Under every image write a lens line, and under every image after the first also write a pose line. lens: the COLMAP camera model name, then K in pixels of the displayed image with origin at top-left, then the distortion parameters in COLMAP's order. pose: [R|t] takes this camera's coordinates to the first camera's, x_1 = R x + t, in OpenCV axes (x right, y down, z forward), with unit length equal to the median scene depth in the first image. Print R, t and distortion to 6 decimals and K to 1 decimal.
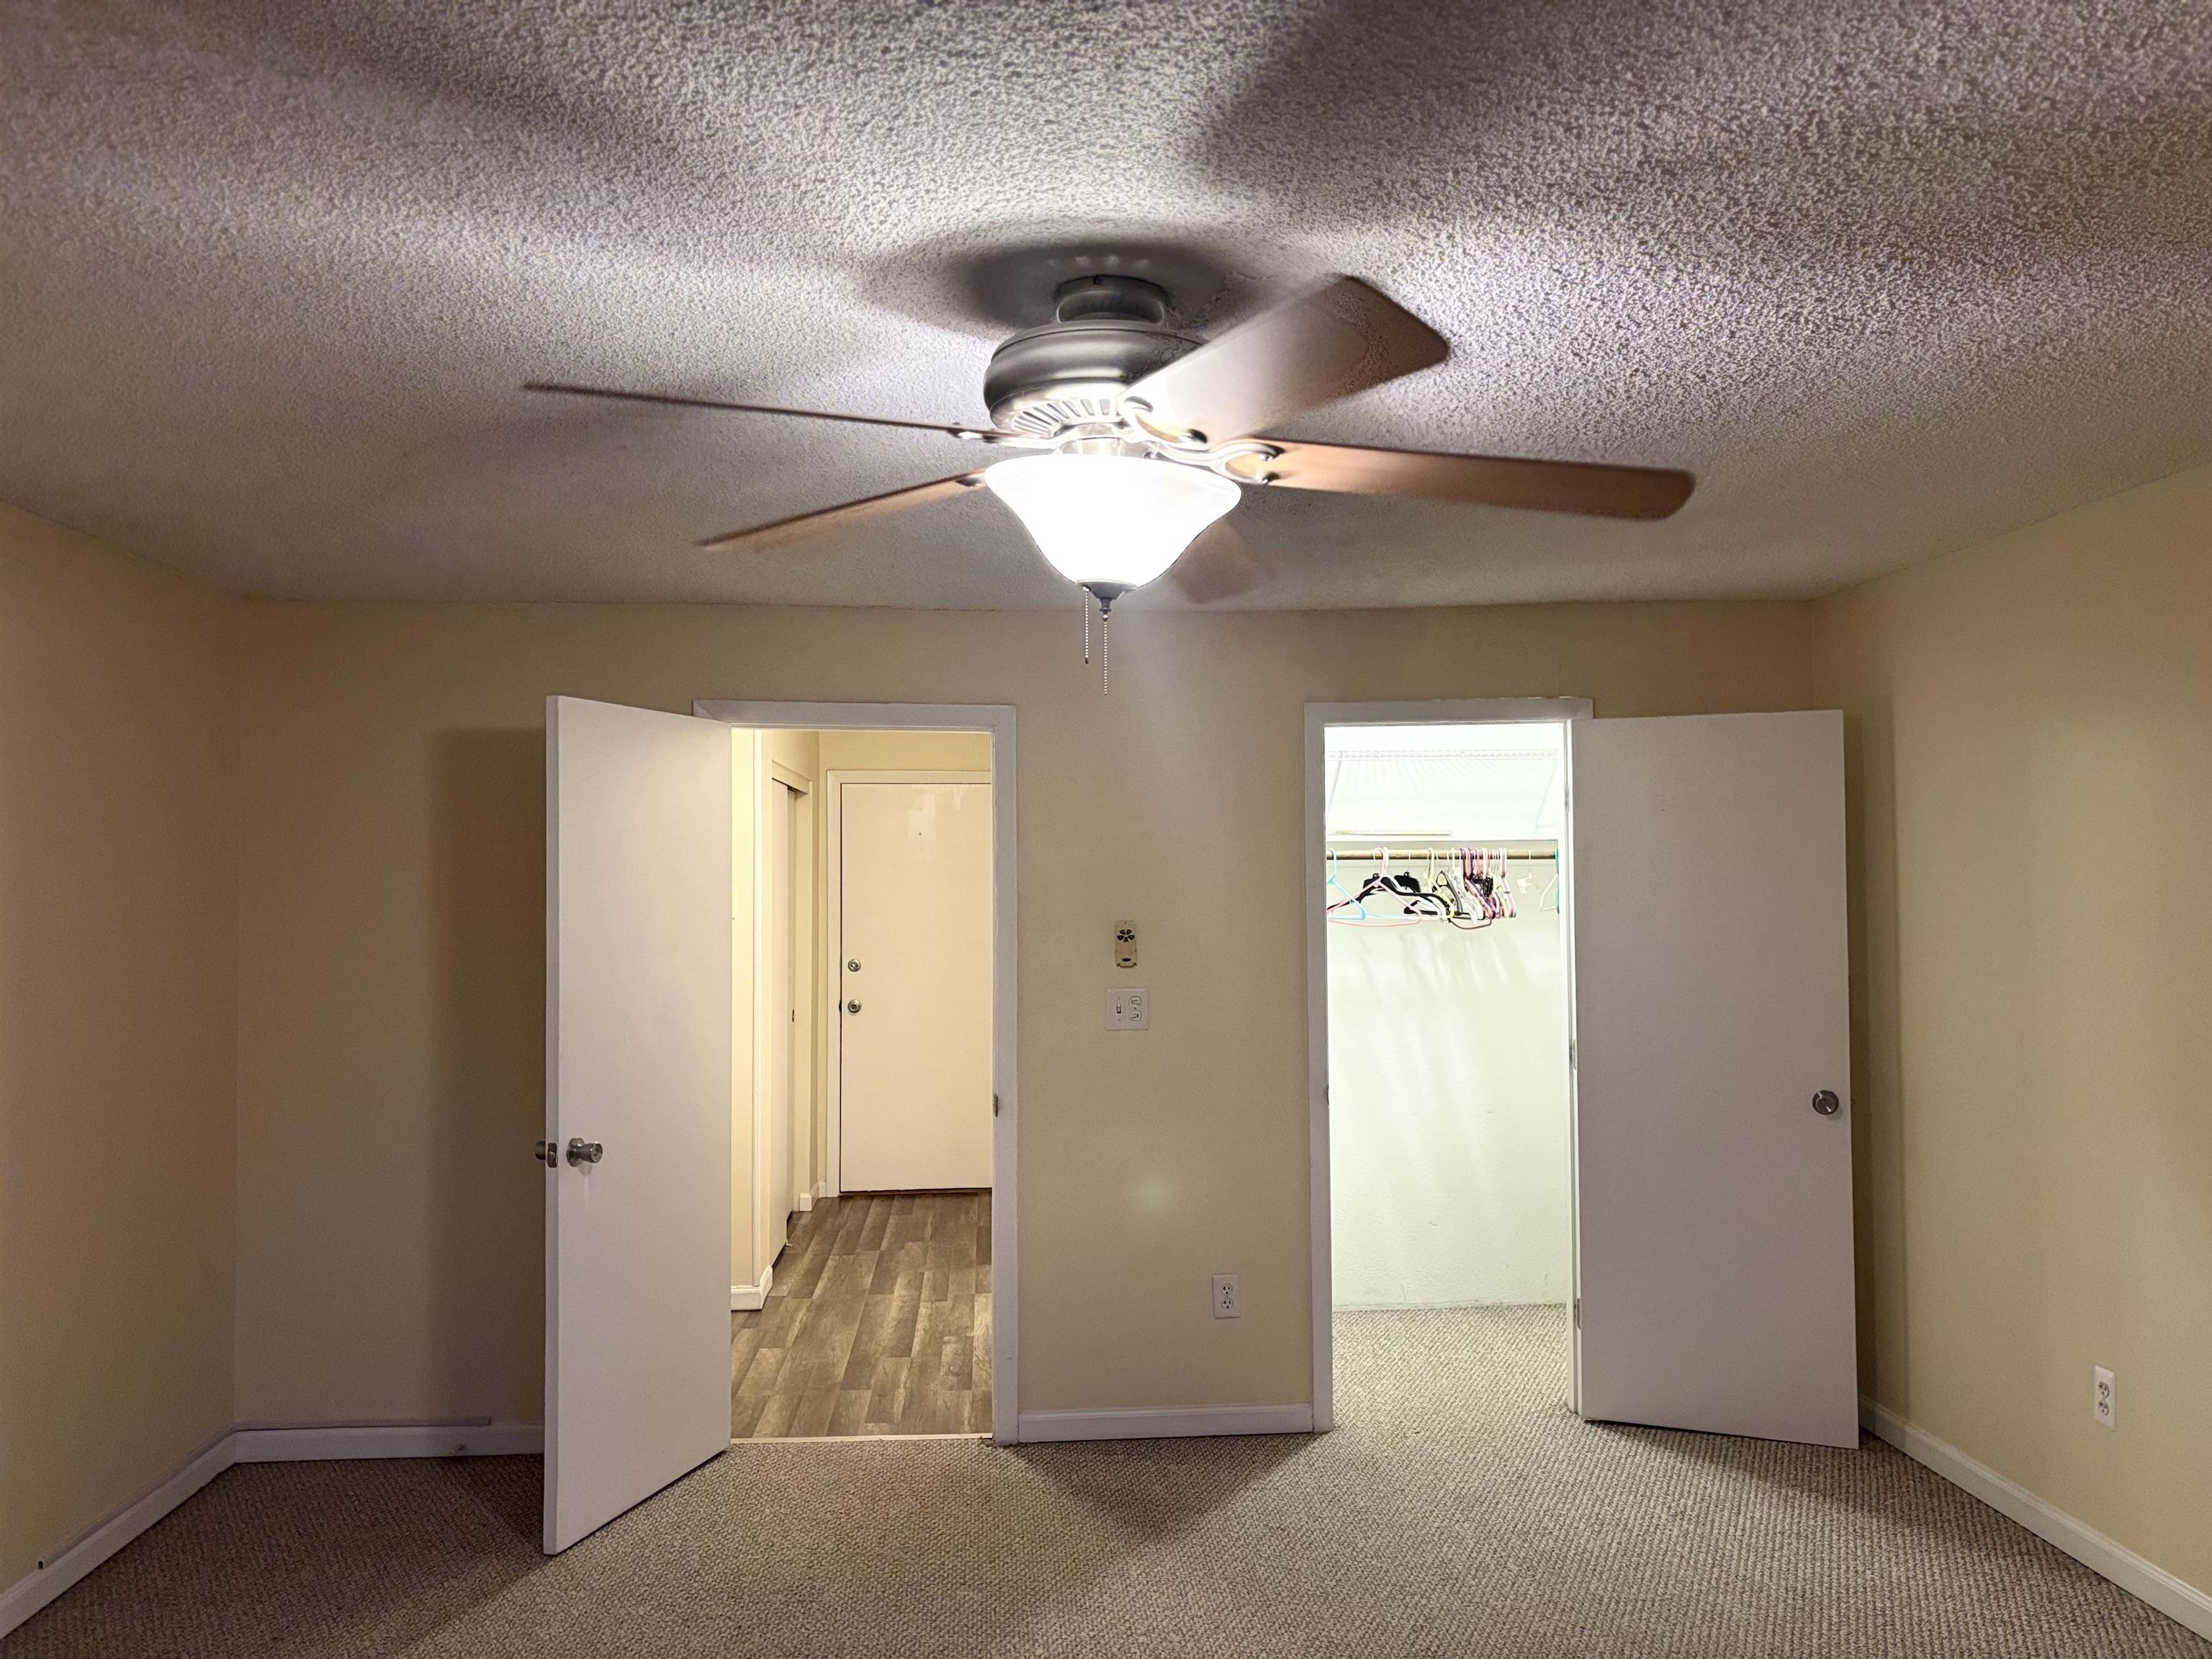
lens RADIAL K [[1665.2, 0, 1120.0], [0, 1665.2, 838.7], [0, 0, 1]] dist [0.024623, -0.012826]
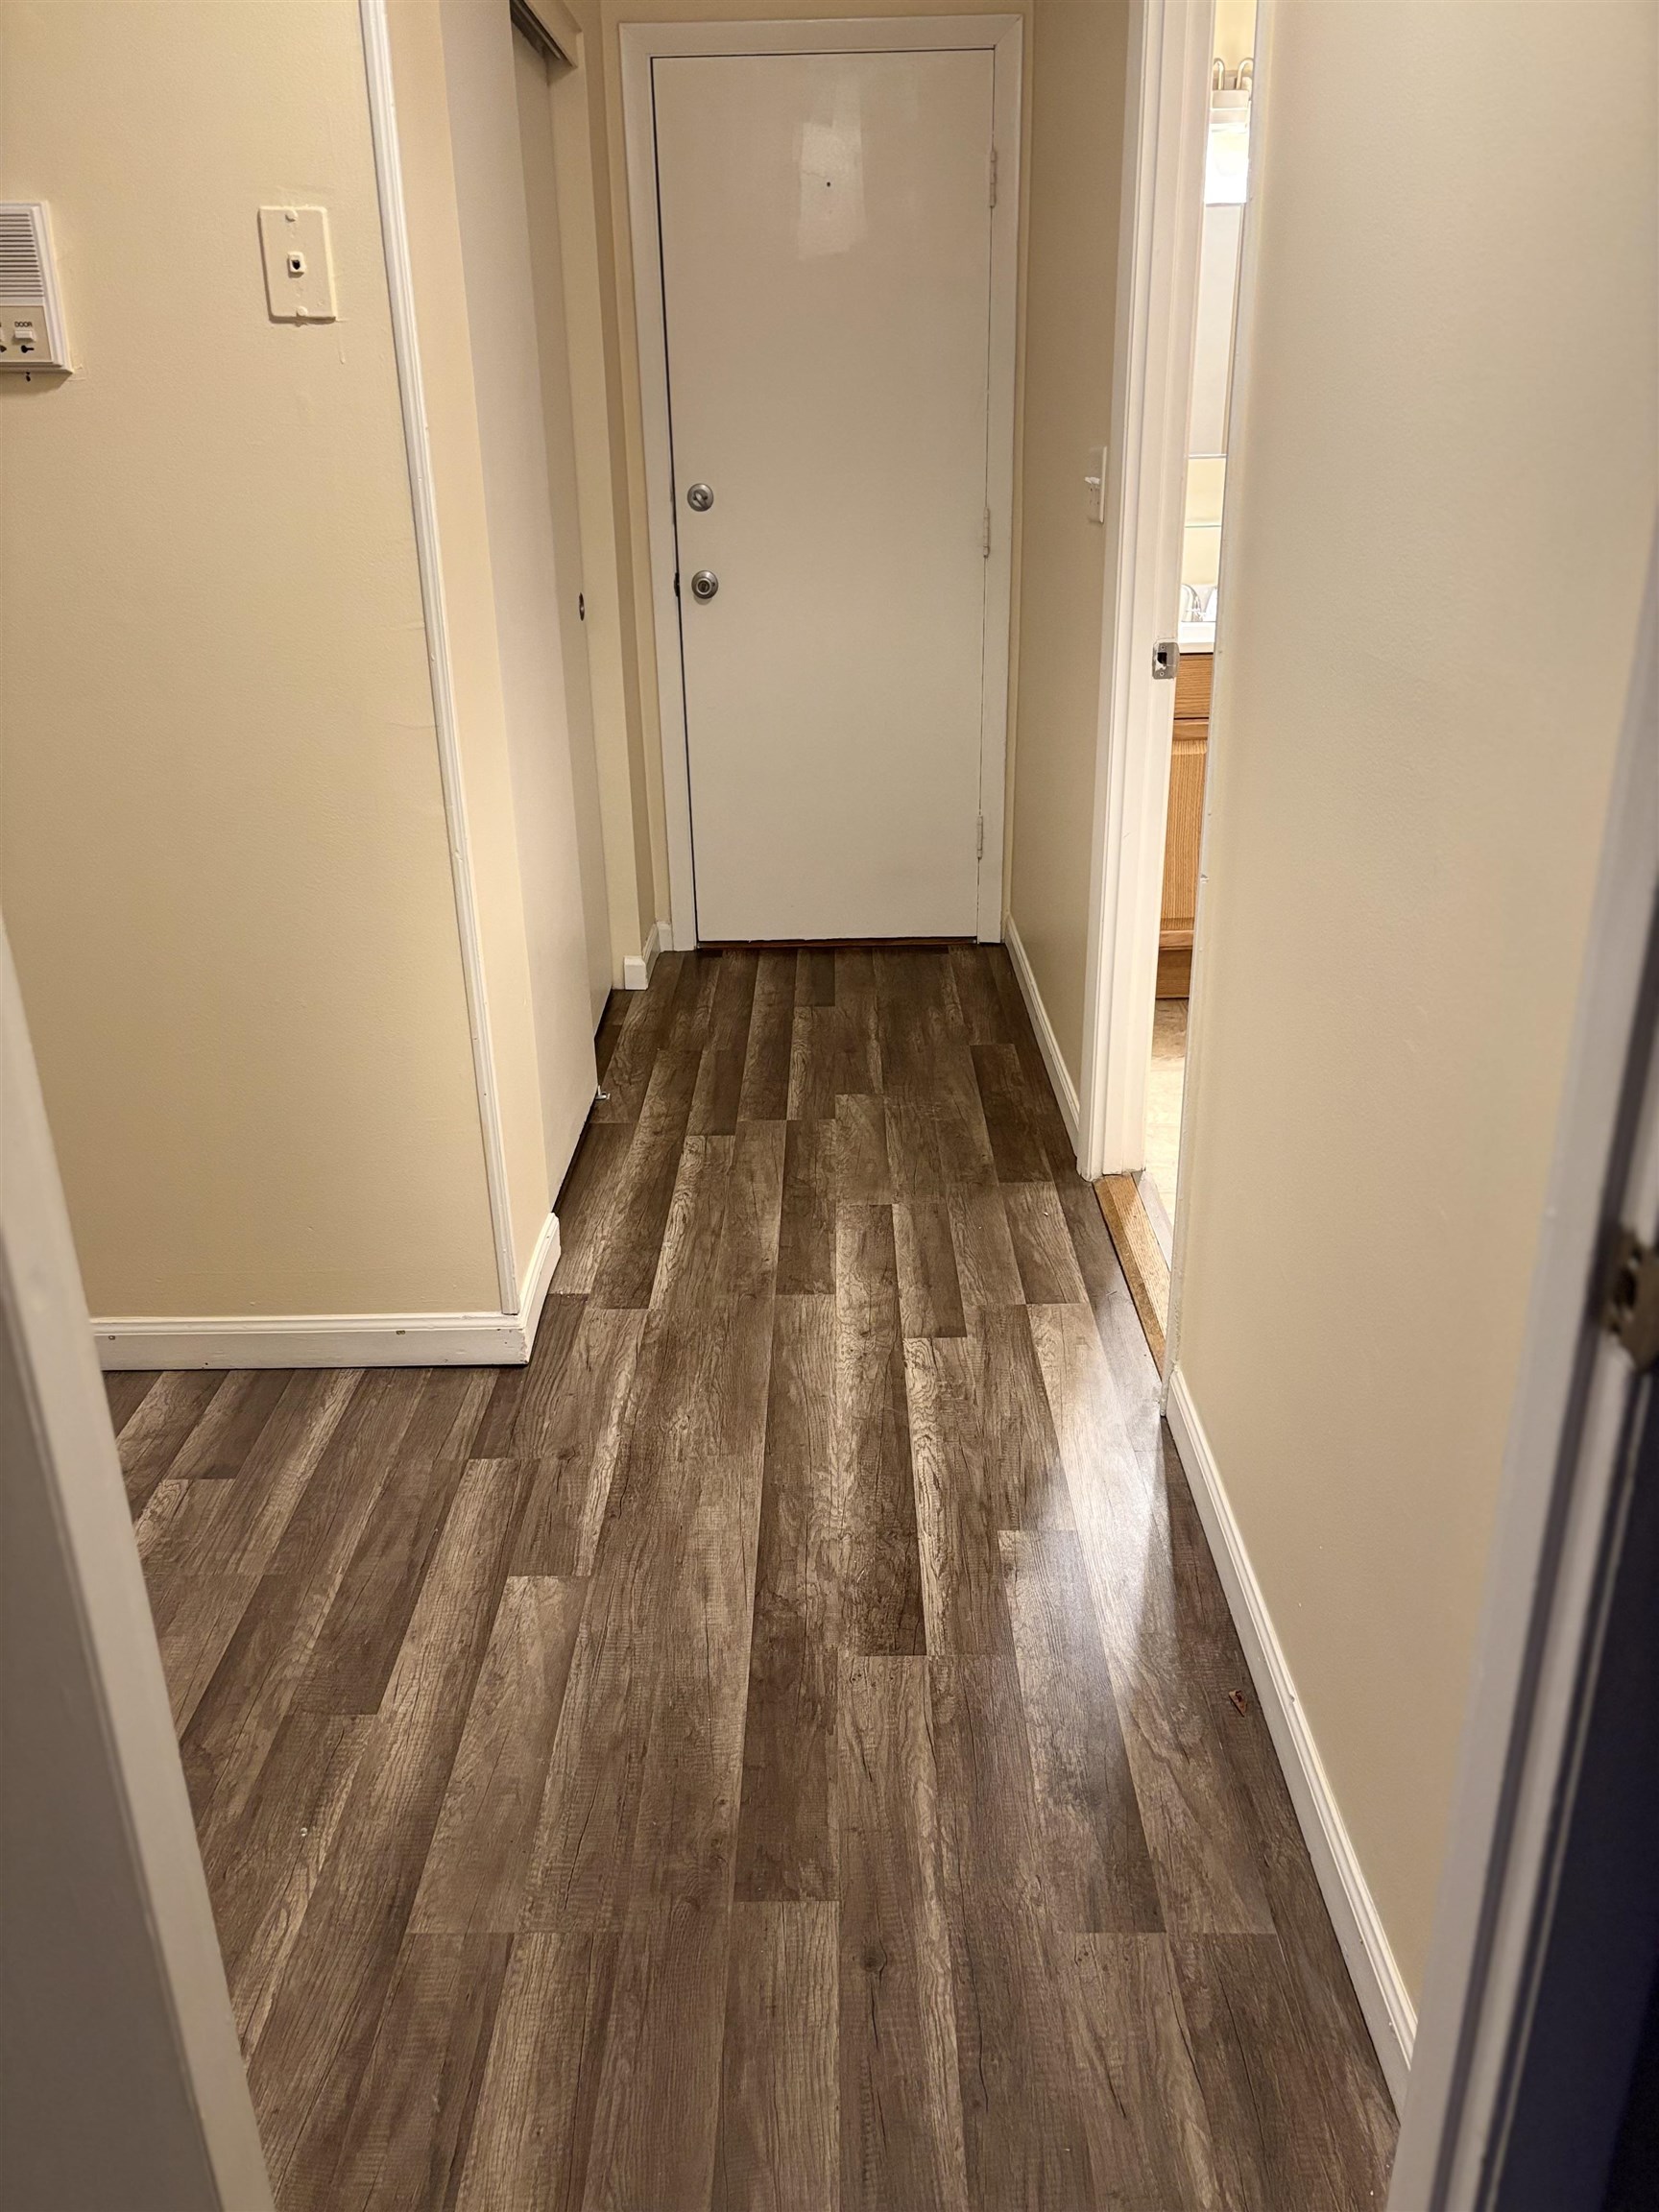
lens RADIAL K [[1665.2, 0, 825.1], [0, 1665.2, 1122.7], [0, 0, 1]] dist [0.024623, -0.012826]
pose [[0.996236, 0.015399, -0.085299, -0.113101], [0.020711, 0.913295, 0.406771, 0.063279], [0.084167, -0.407007, 0.909539, 0.694390]]
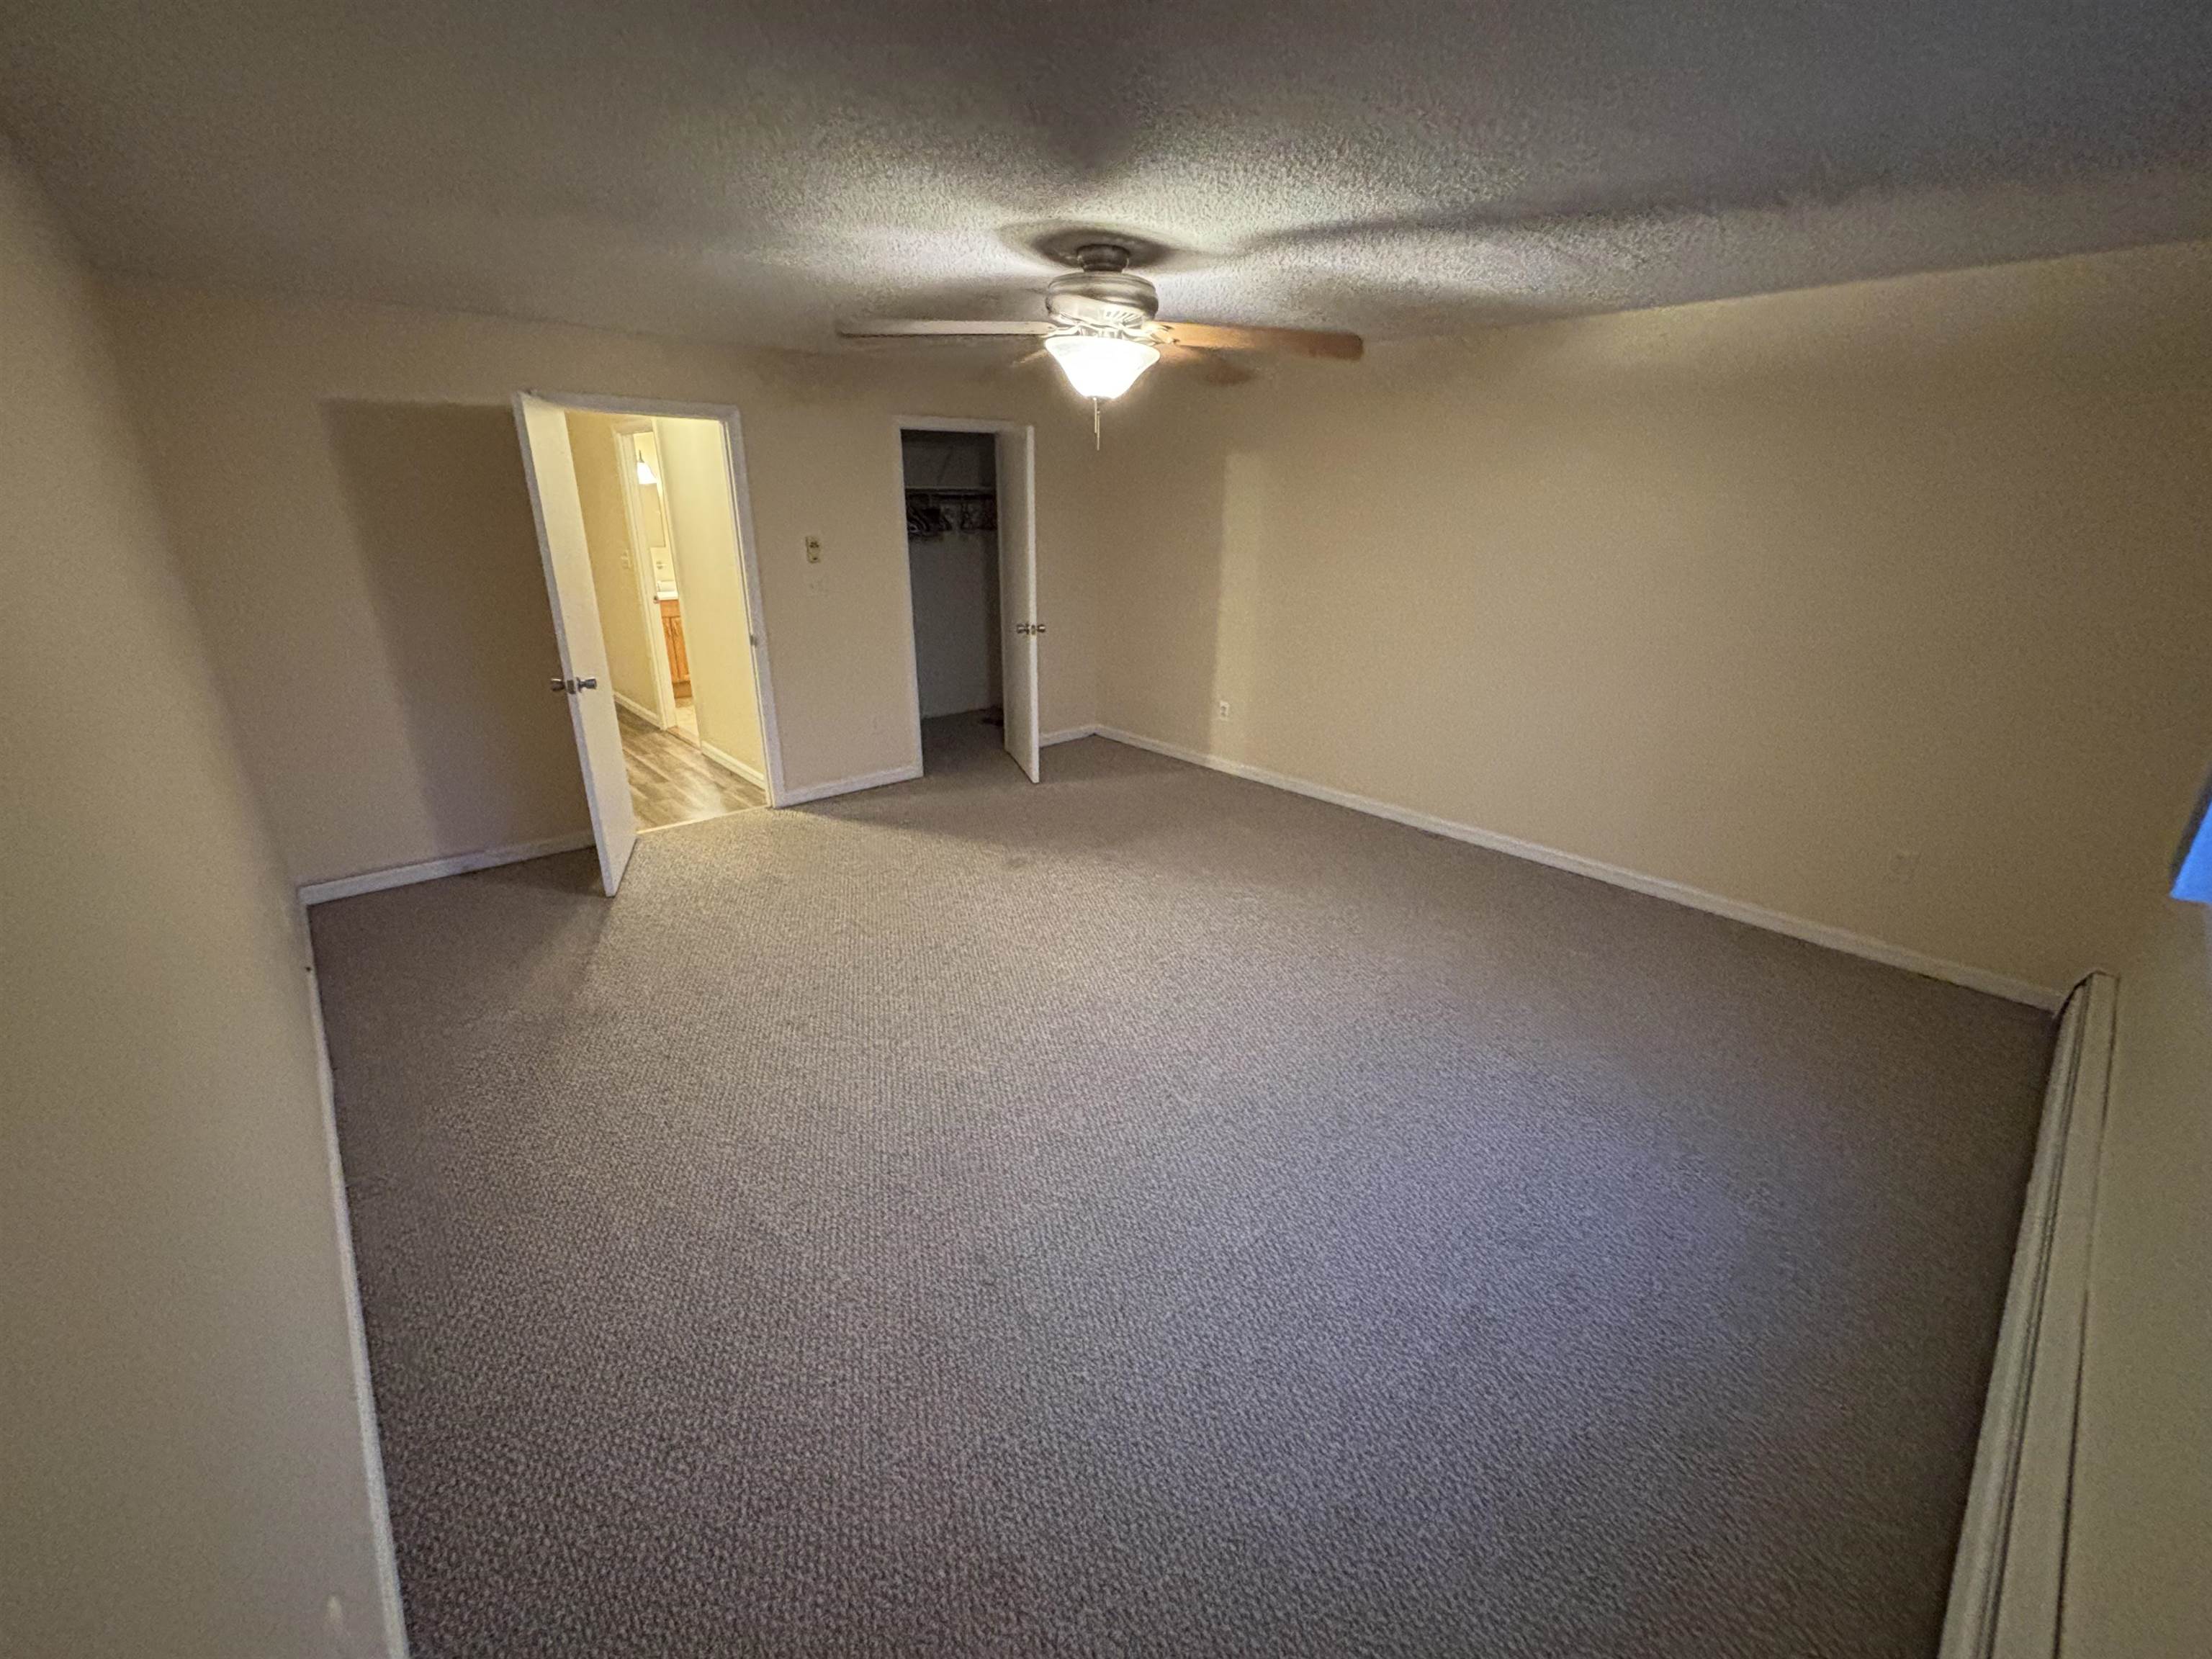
lens RADIAL K [[892.0, 0, 1105.9], [0, 892.0, 819.9], [0, 0, 1]] dist [-0.002113, -0.000082]
pose [[0.793784, -0.191371, 0.577308, -0.307084], [-0.034938, 0.933292, 0.357414, -0.019125], [-0.607196, -0.303879, 0.734146, -0.028830]]
